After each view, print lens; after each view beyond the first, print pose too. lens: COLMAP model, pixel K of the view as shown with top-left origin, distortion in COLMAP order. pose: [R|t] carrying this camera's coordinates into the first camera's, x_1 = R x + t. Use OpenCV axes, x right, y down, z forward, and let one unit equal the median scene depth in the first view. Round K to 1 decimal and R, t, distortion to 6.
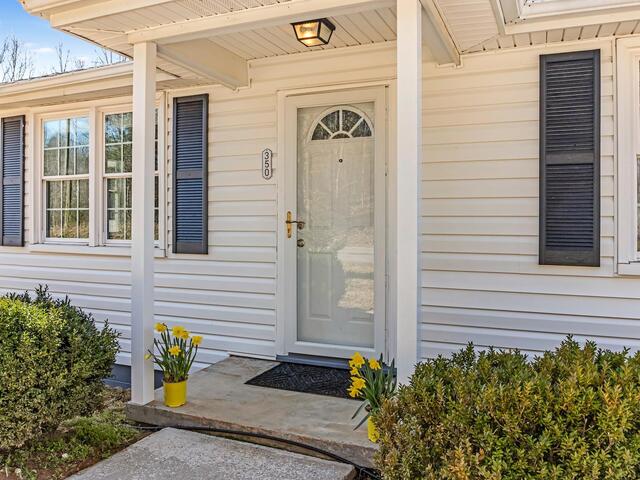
lens RADIAL K [[529.3, 0, 320.5], [0, 529.3, 227.2], [0, 0, 1]] dist [-0.027813, -0.001843]
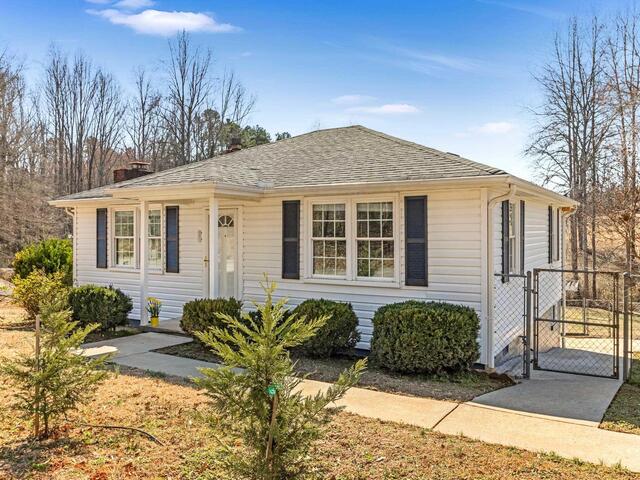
lens RADIAL K [[540.7, 0, 320.0], [0, 540.7, 240.0], [0, 0, 1]] dist [-0.007581, -0.002441]
pose [[0.989172, -0.001610, -0.146752, 0.819087], [0.001725, 0.999998, 0.000661, -0.103557], [0.146751, -0.000908, 0.989173, -1.392282]]
